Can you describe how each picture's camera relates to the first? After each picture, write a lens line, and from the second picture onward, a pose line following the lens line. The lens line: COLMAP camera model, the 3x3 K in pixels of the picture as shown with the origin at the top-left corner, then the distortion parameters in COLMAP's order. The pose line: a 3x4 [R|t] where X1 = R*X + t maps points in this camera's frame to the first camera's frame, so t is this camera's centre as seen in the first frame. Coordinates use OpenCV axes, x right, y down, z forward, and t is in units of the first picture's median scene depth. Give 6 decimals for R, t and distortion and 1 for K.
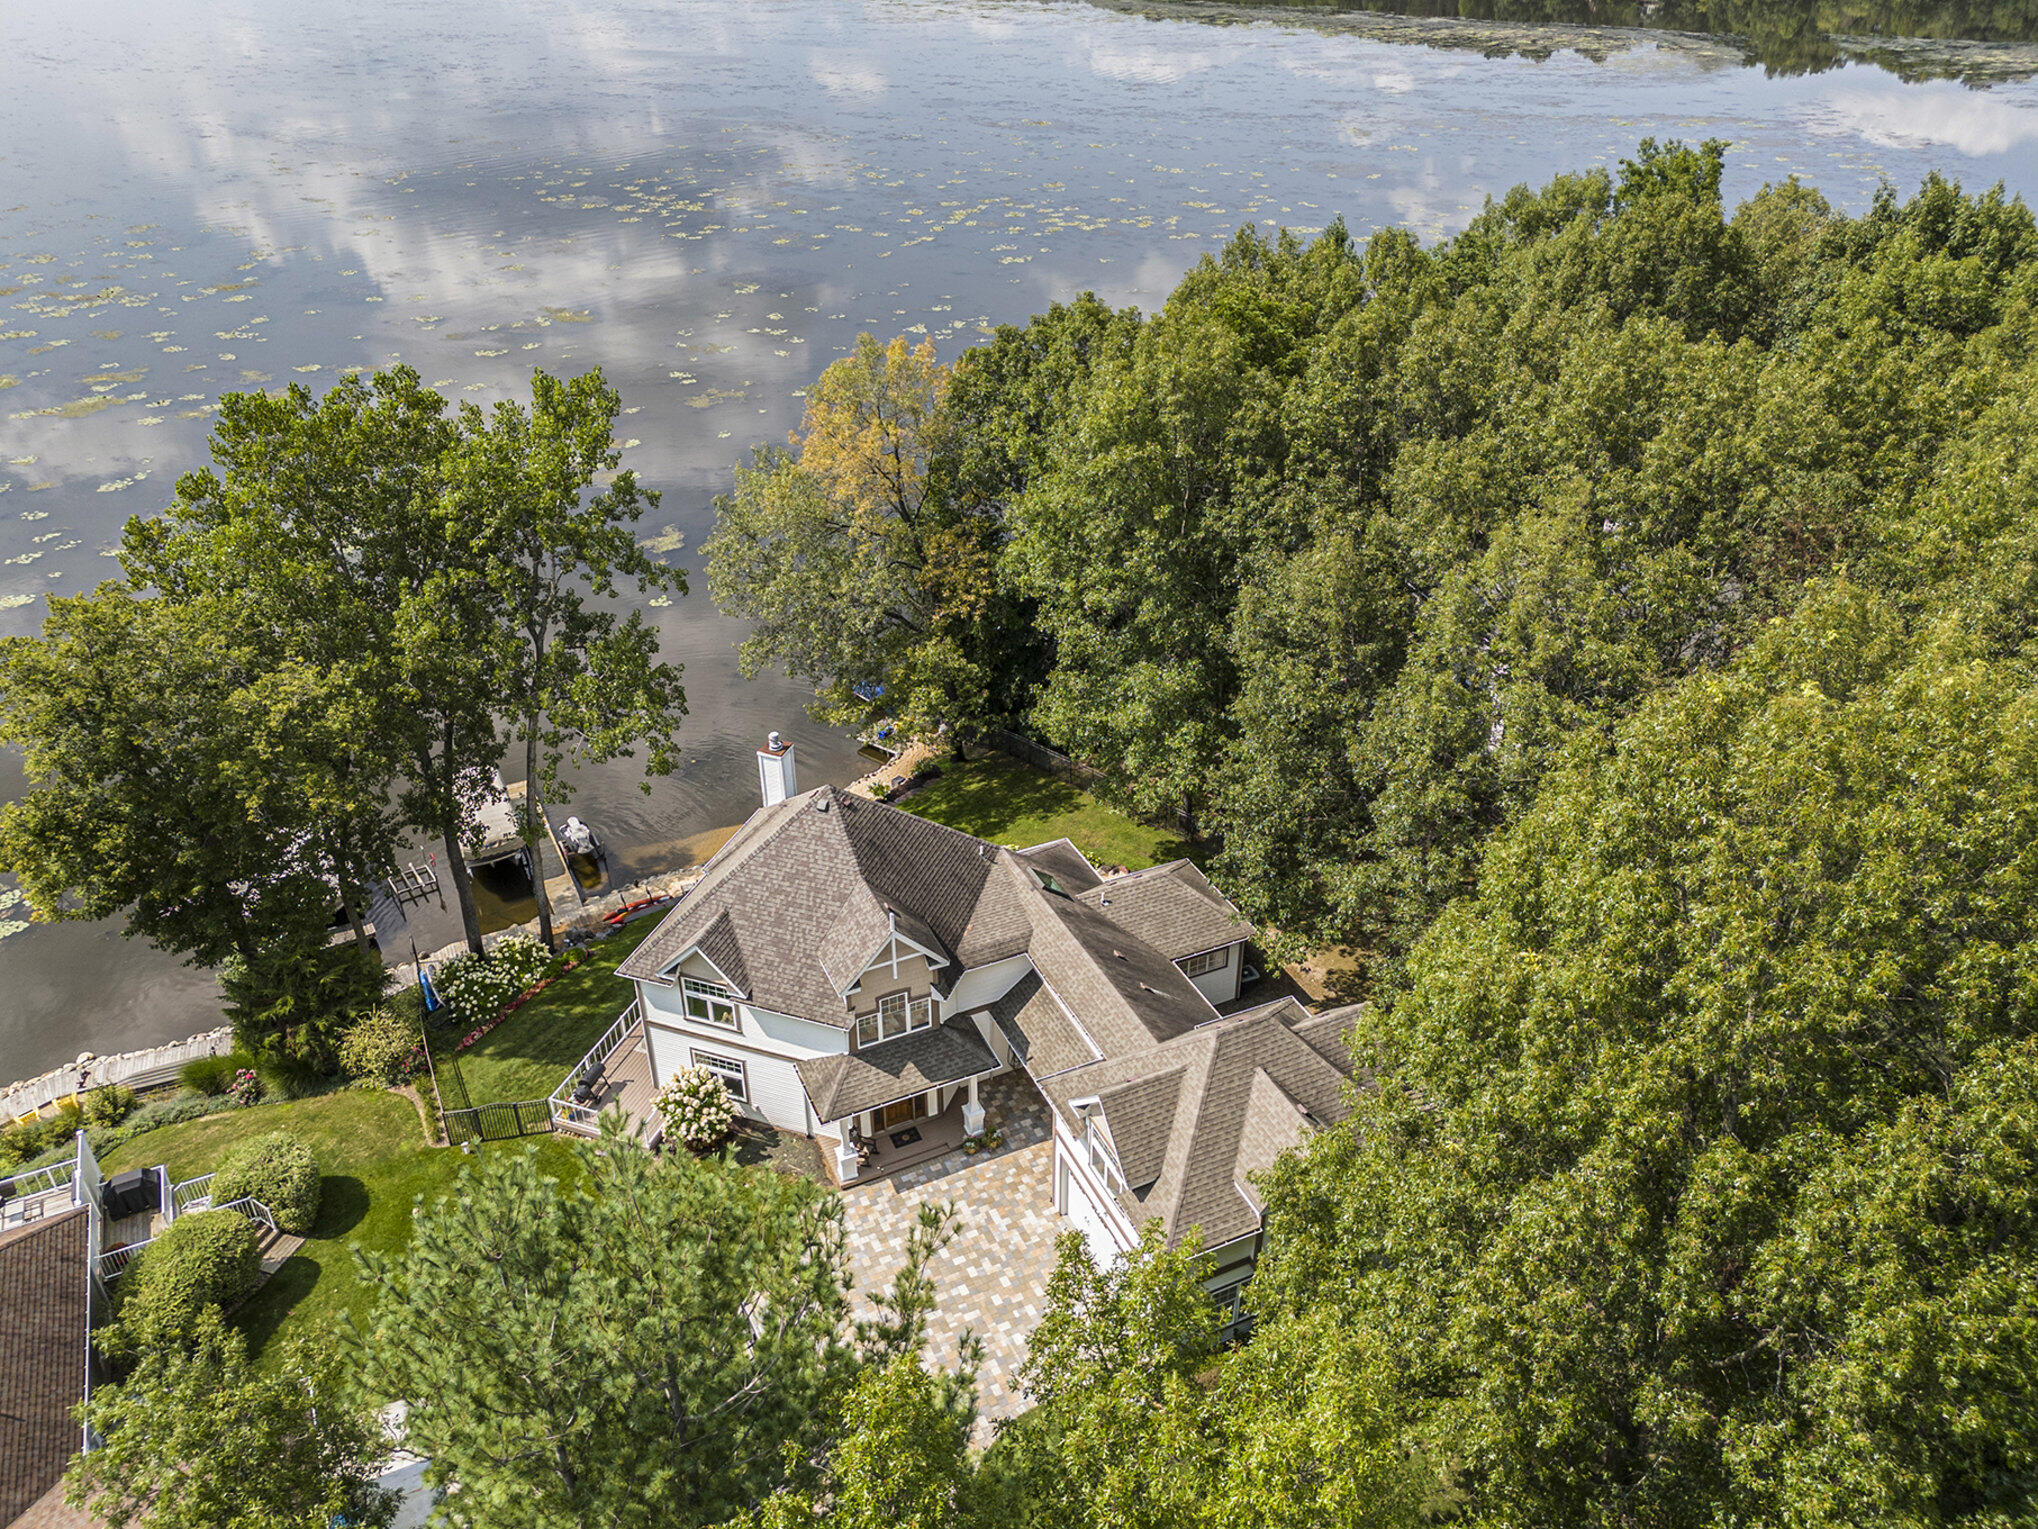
lens RADIAL K [[1481.4, 0, 1019.0], [0, 1481.4, 764.5], [0, 0, 1]] dist [0.071796, -0.089042]
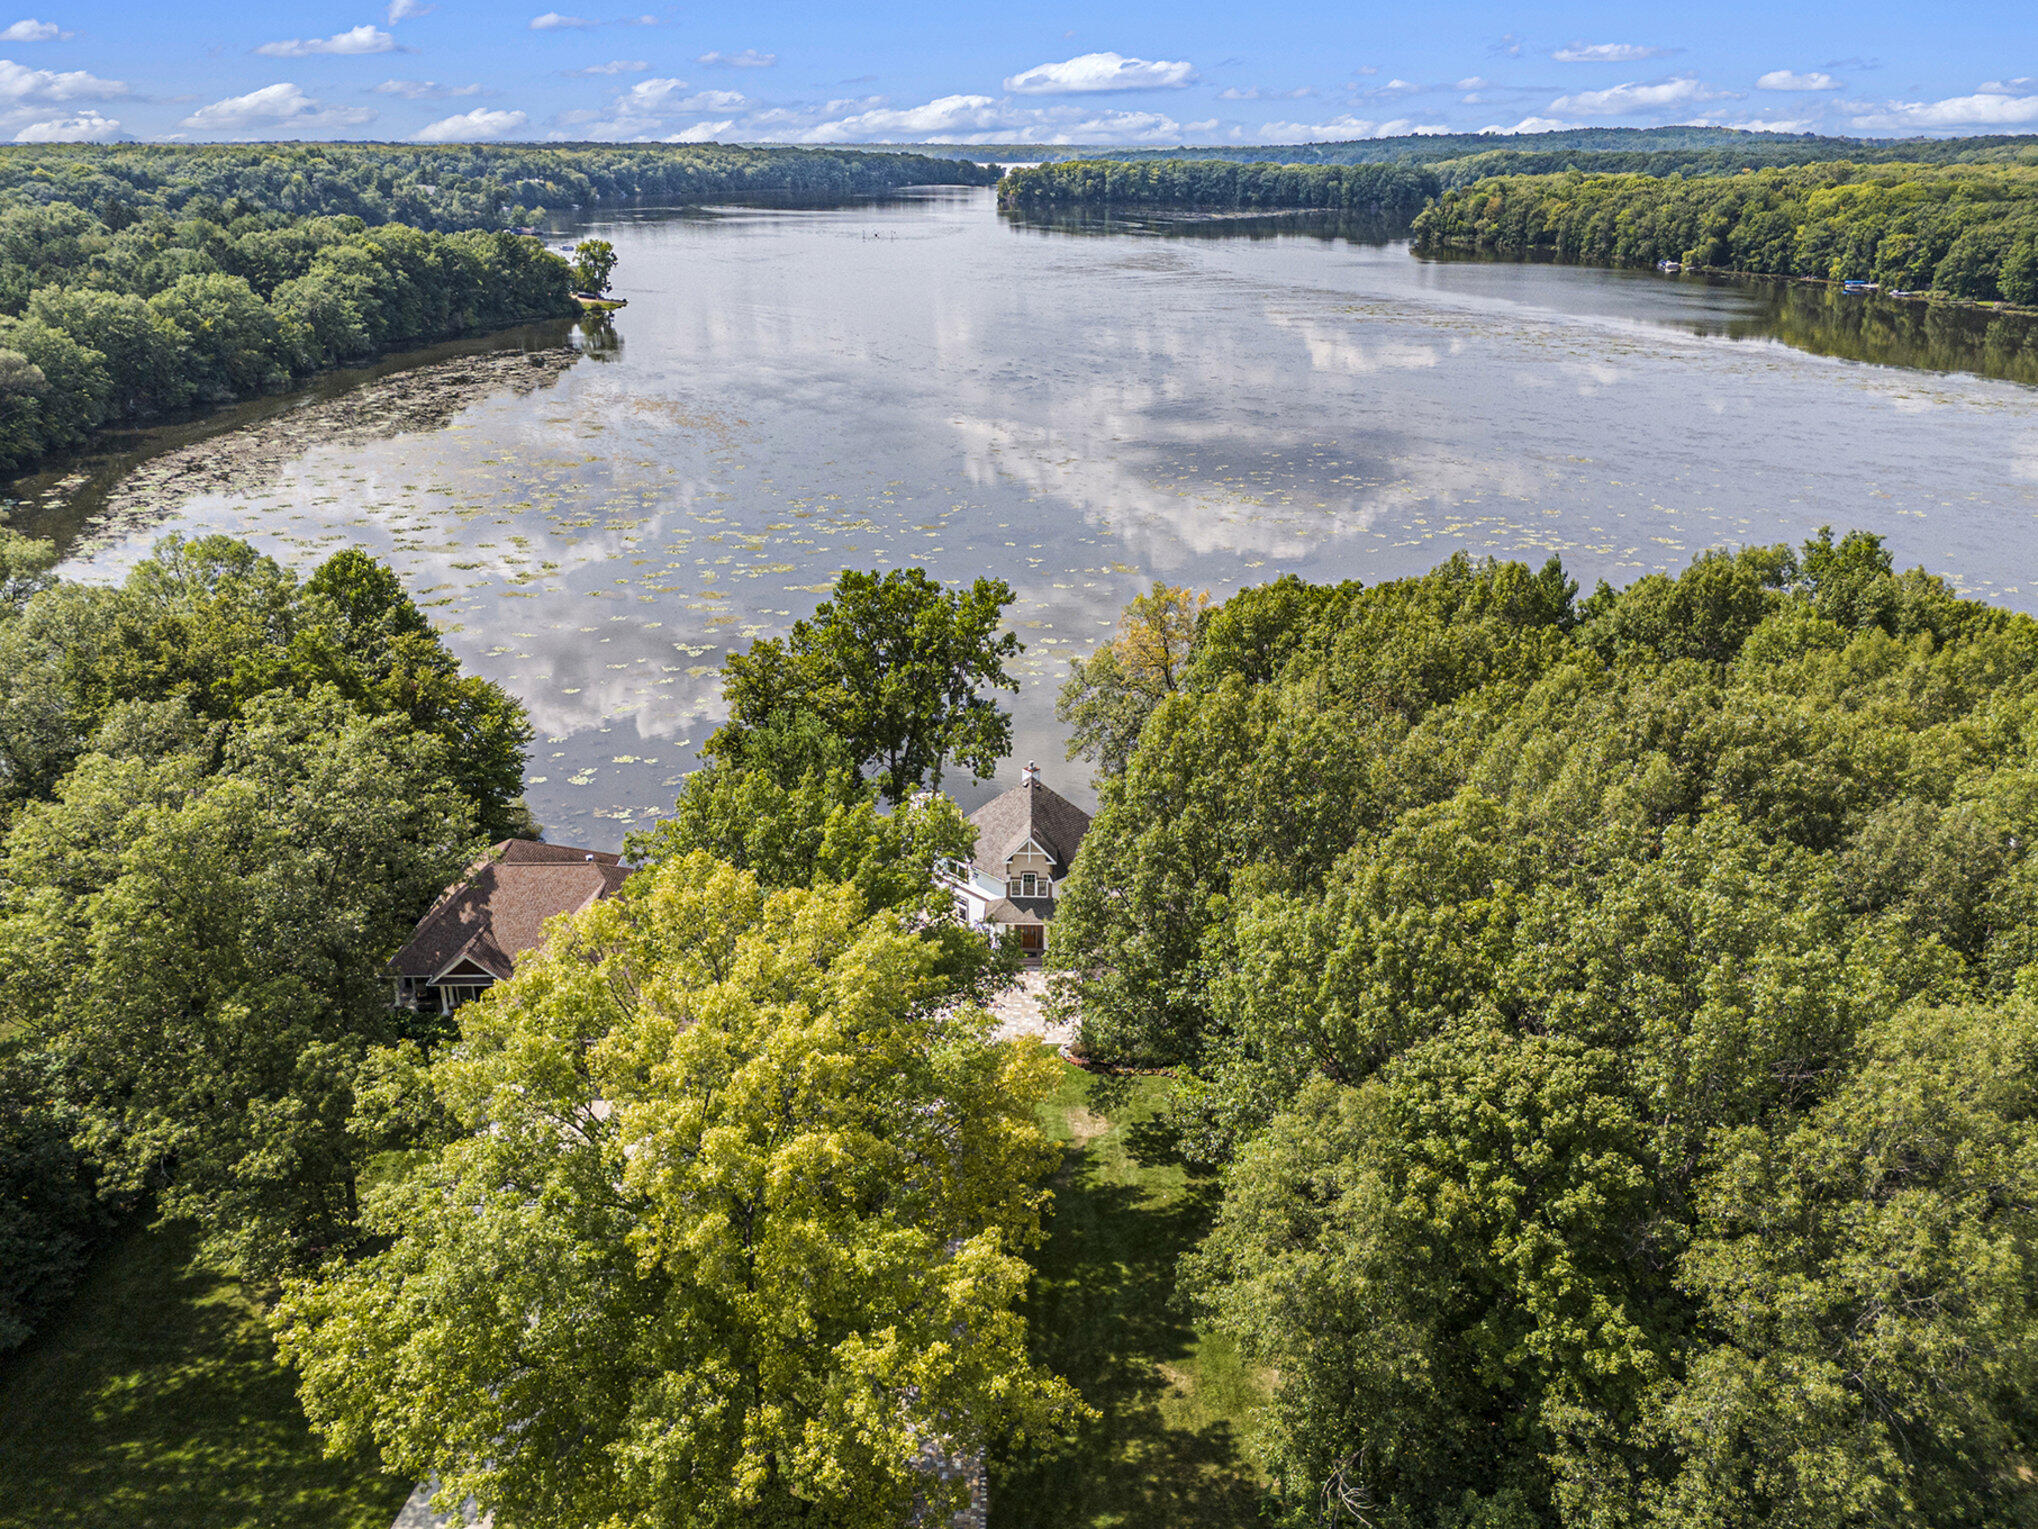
lens RADIAL K [[1481.4, 0, 1019.0], [0, 1481.4, 764.5], [0, 0, 1]] dist [0.071796, -0.089042]
pose [[0.895481, 0.172455, -0.410334, 0.716597], [-0.239288, 0.963860, -0.117115, 0.248278], [0.375307, 0.203062, 0.904384, -0.914006]]
